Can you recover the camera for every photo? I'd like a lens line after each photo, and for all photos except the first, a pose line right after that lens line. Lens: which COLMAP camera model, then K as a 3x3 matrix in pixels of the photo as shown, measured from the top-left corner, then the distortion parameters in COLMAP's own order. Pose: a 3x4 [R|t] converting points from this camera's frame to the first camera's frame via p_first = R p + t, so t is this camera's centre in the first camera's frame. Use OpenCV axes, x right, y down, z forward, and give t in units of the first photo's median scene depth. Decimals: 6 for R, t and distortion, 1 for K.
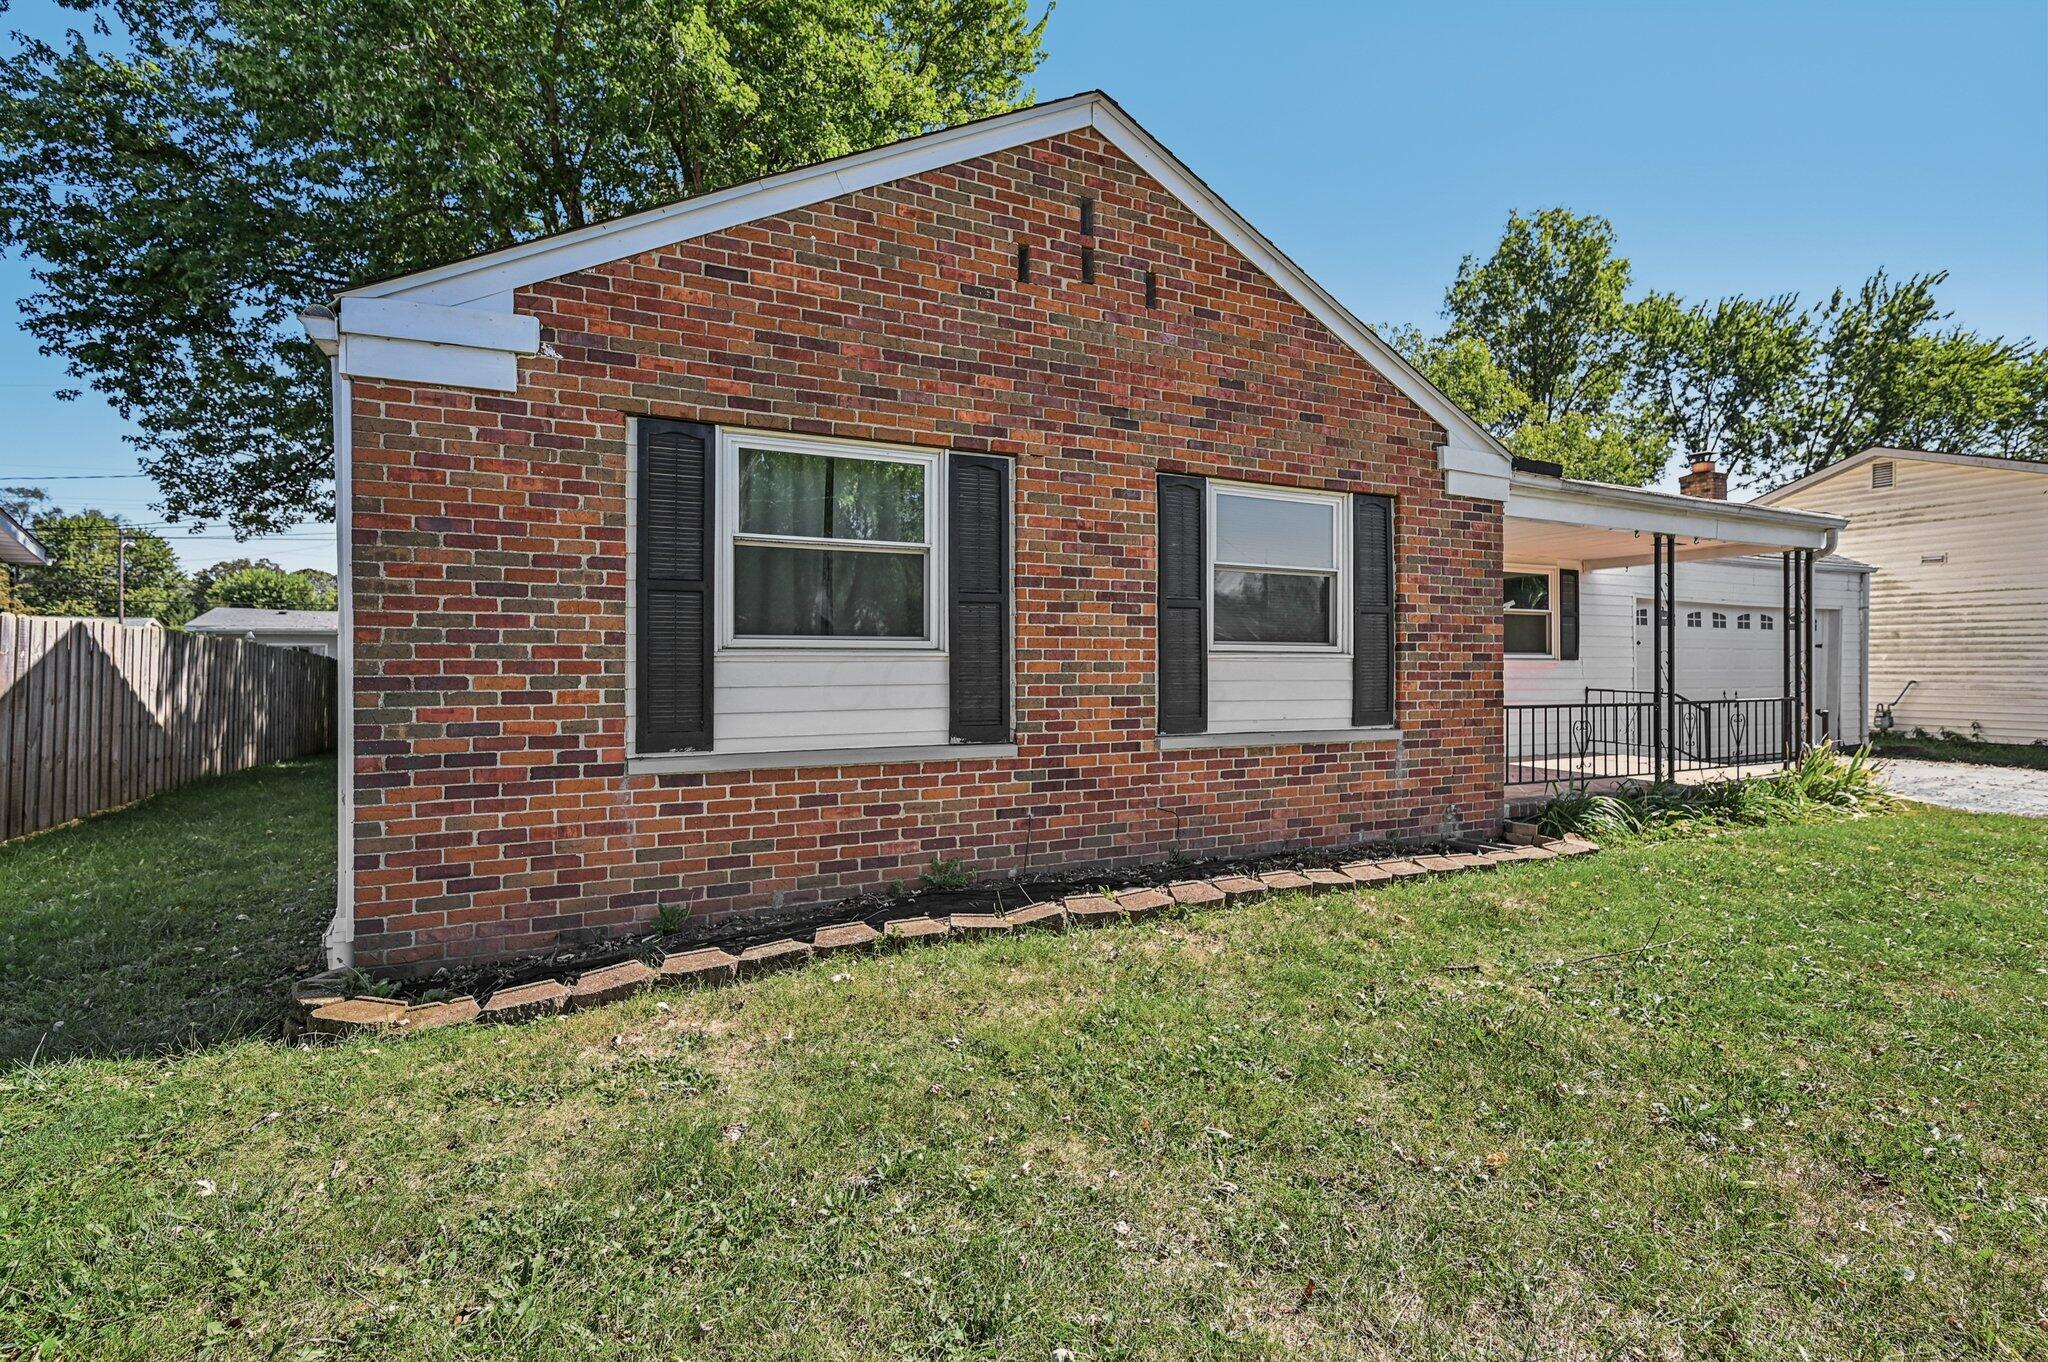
lens RADIAL K [[908.8, 0, 1026.1], [0, 908.8, 675.2], [0, 0, 1]] dist [-0.001704, -0.000157]
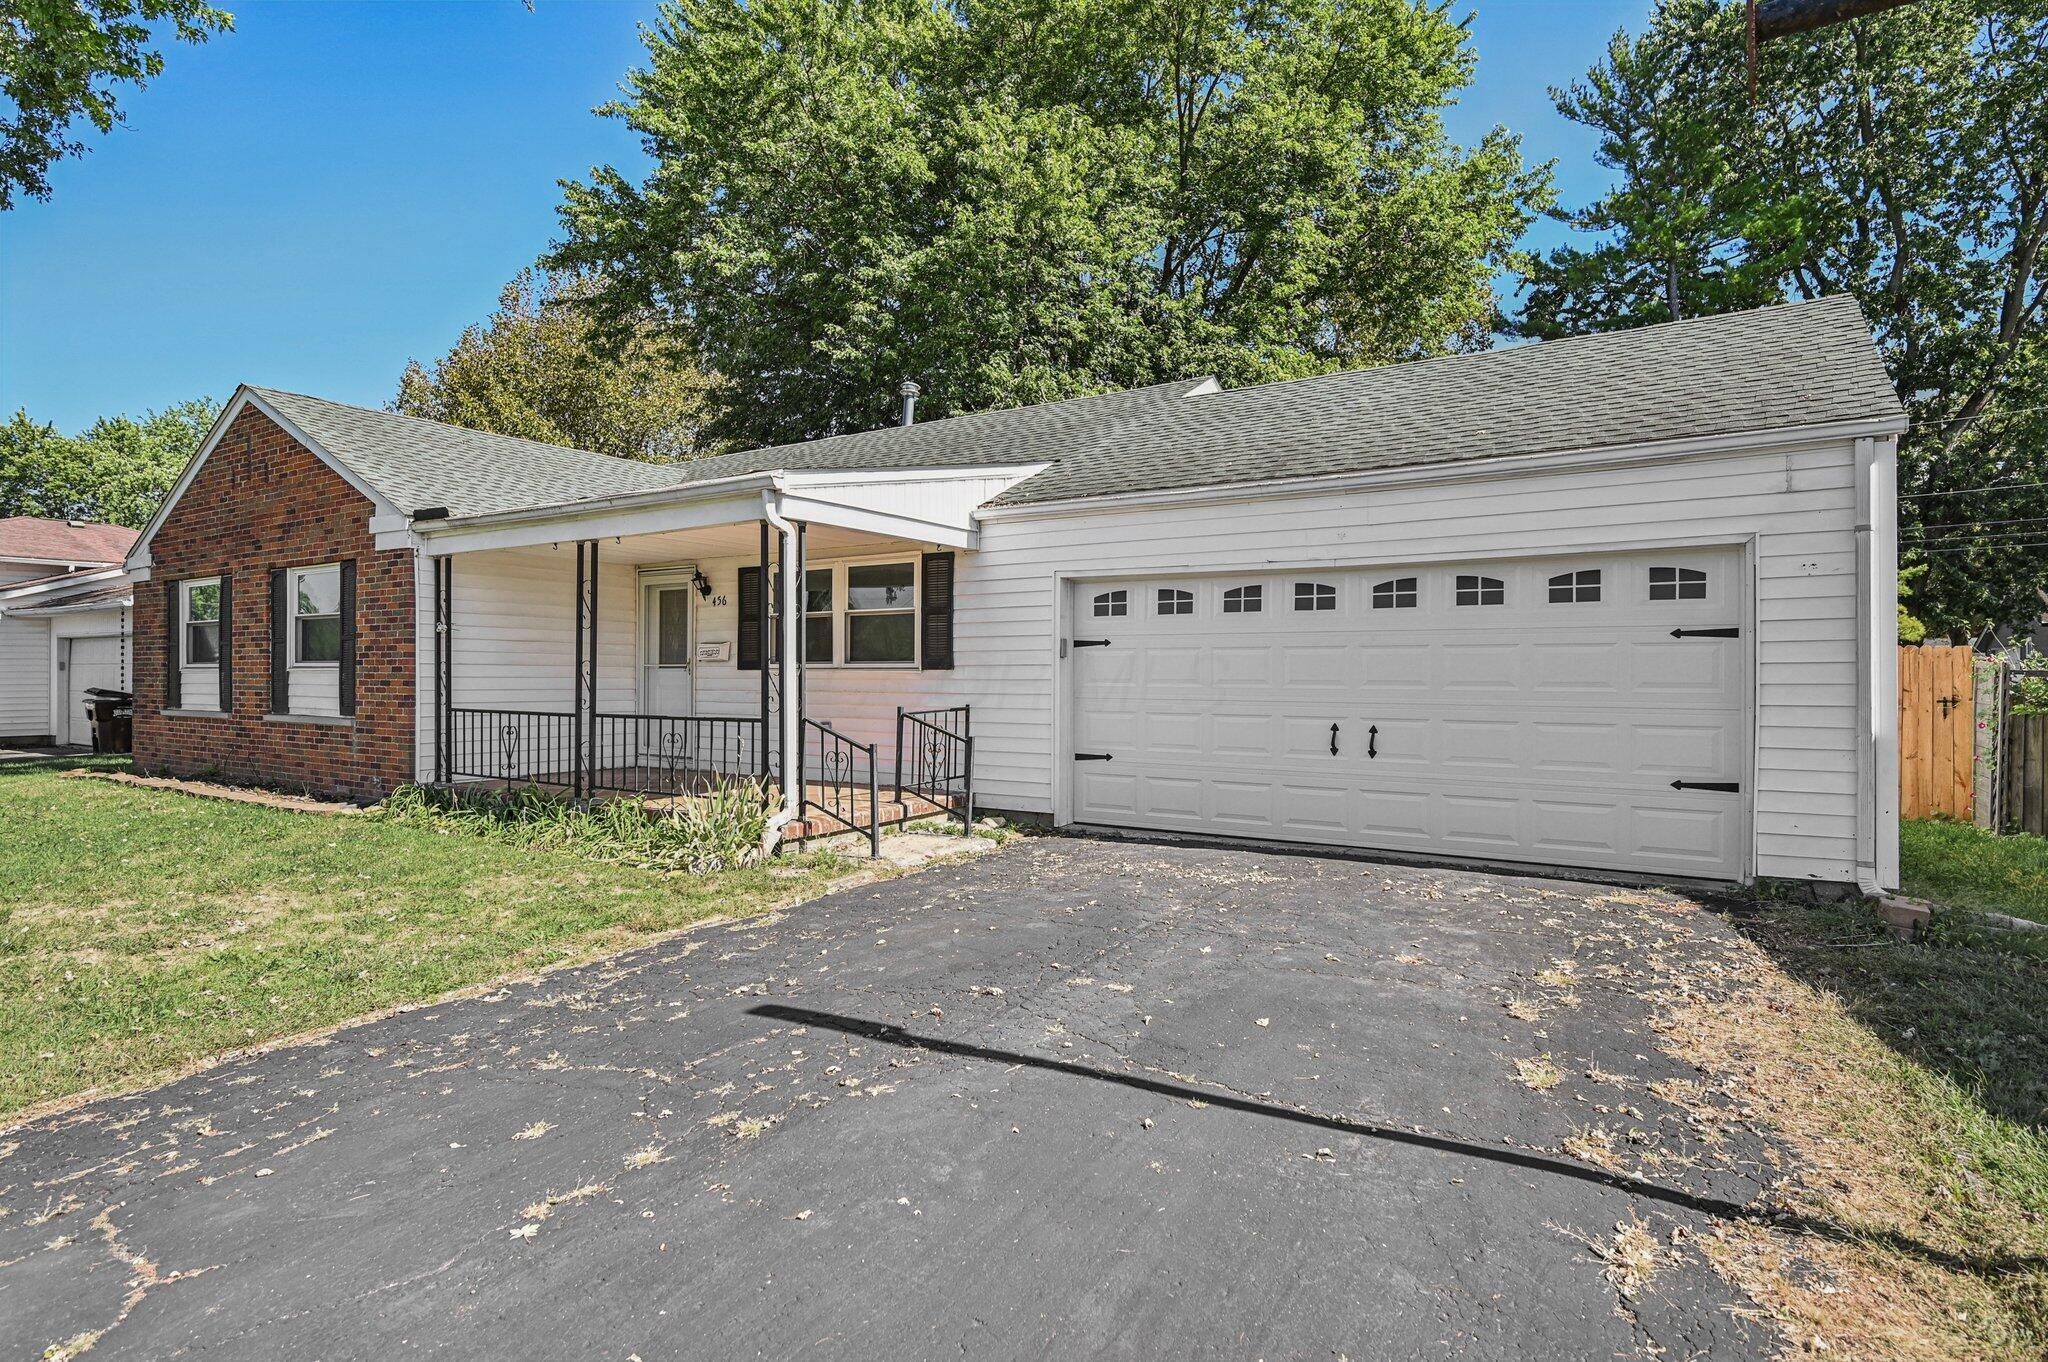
lens RADIAL K [[1005.0, 0, 1052.5], [0, 1005.0, 679.3], [0, 0, 1]] dist [0.023091, 0.000055]
pose [[0.537144, 0.006228, -0.843468, 2.844397], [-0.008940, 0.999959, 0.001691, -0.020680], [0.843443, 0.006632, 0.537177, 1.277181]]
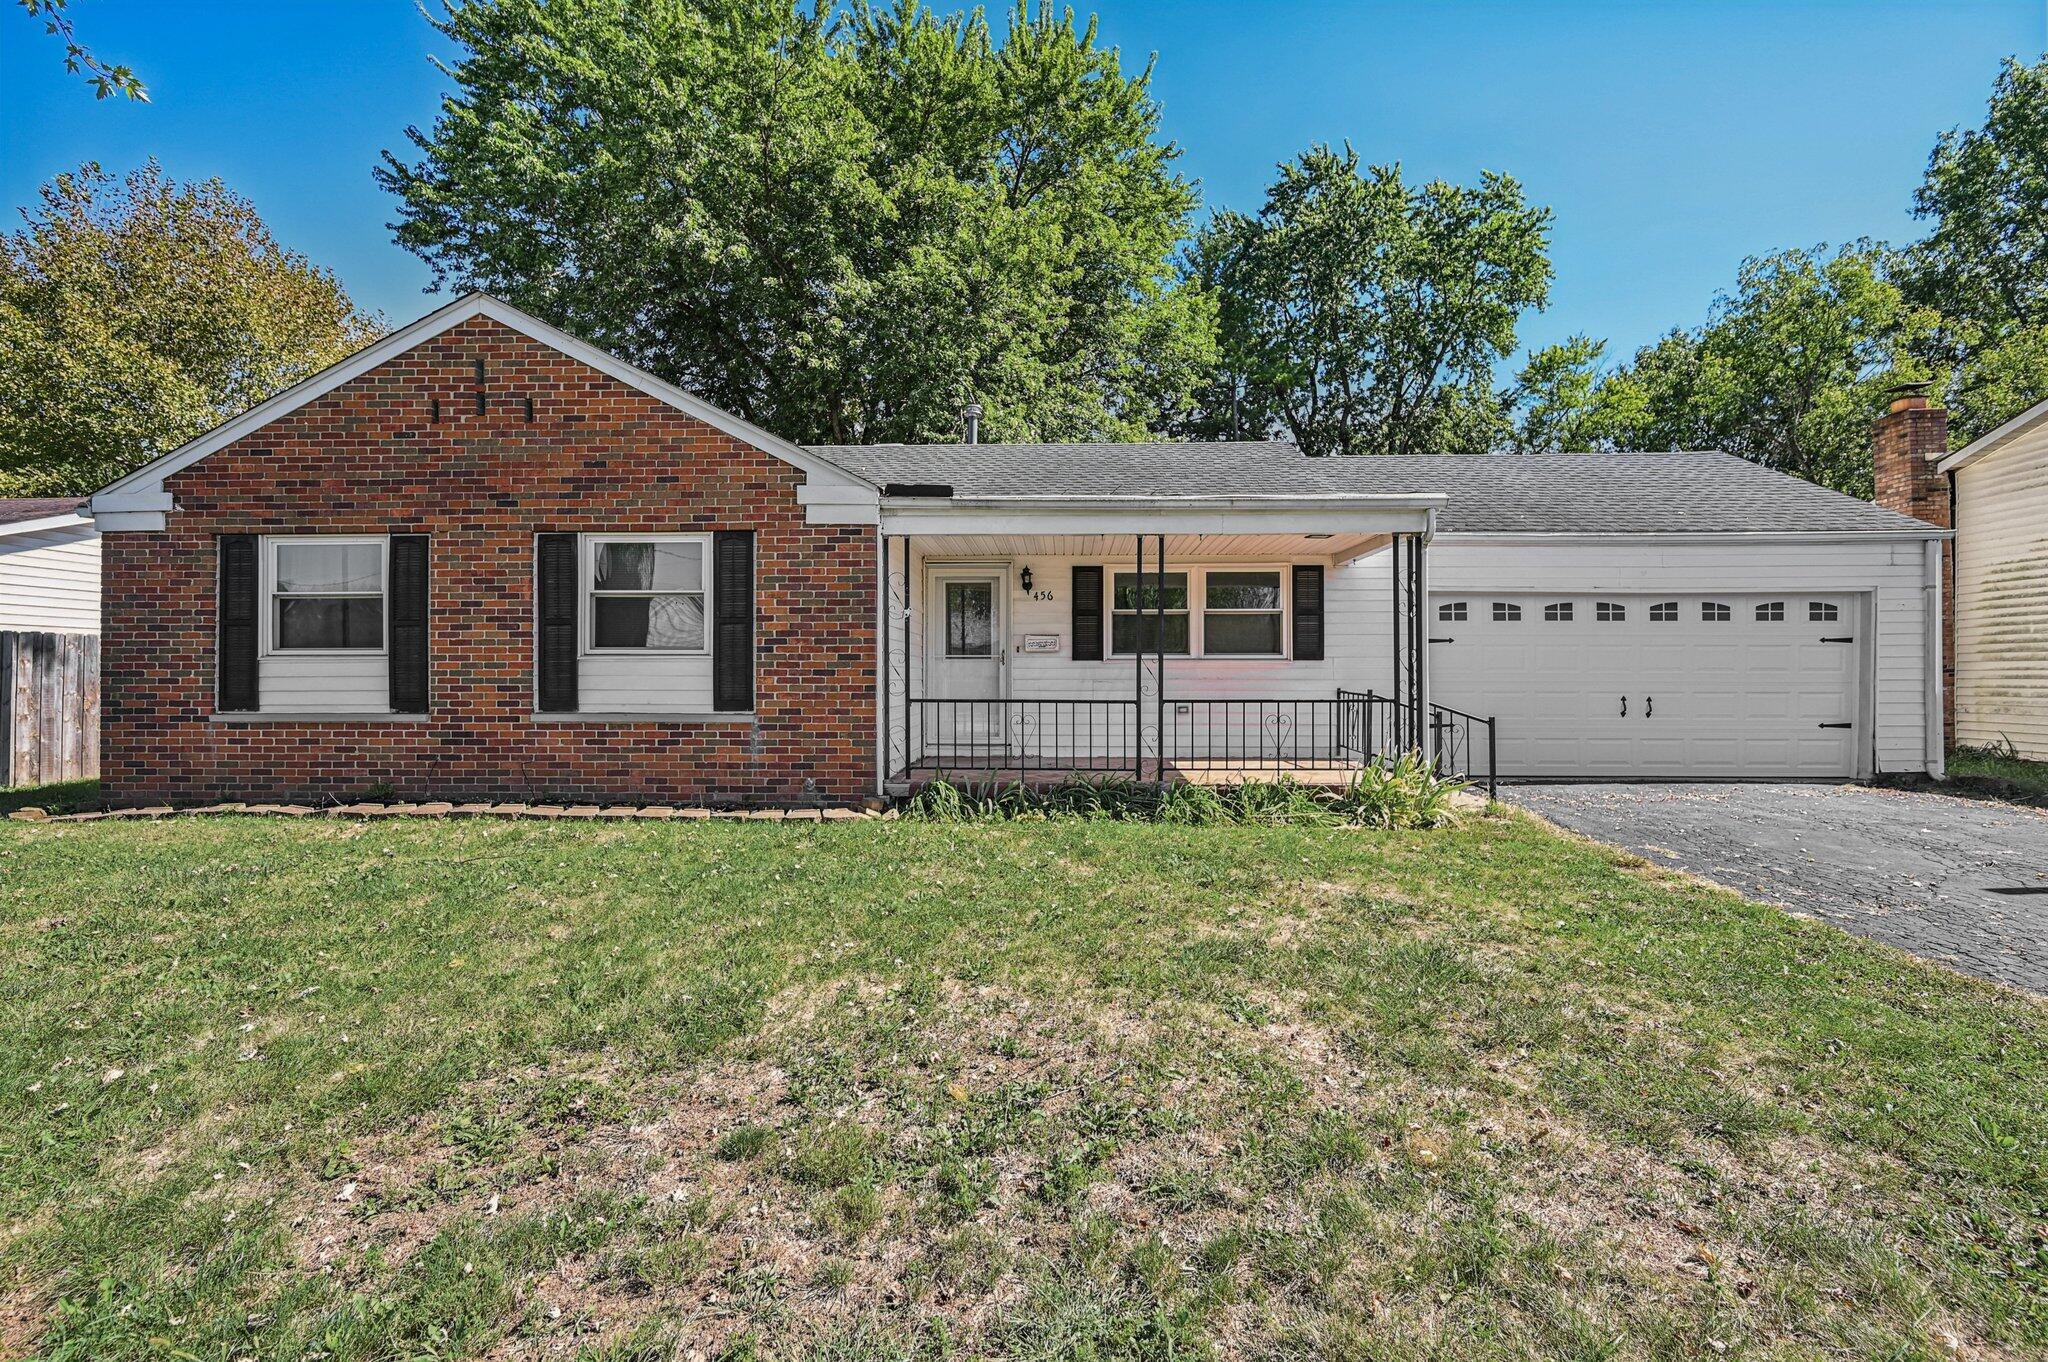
lens RADIAL K [[839.7, 0, 1035.1], [0, 839.7, 676.1], [0, 0, 1]] dist [0.016835, -0.007016]
pose [[0.885818, 0.000593, -0.464033, 1.552496], [-0.003719, 0.999976, -0.005823, 0.013464], [0.464019, 0.006884, 0.885799, 0.172840]]
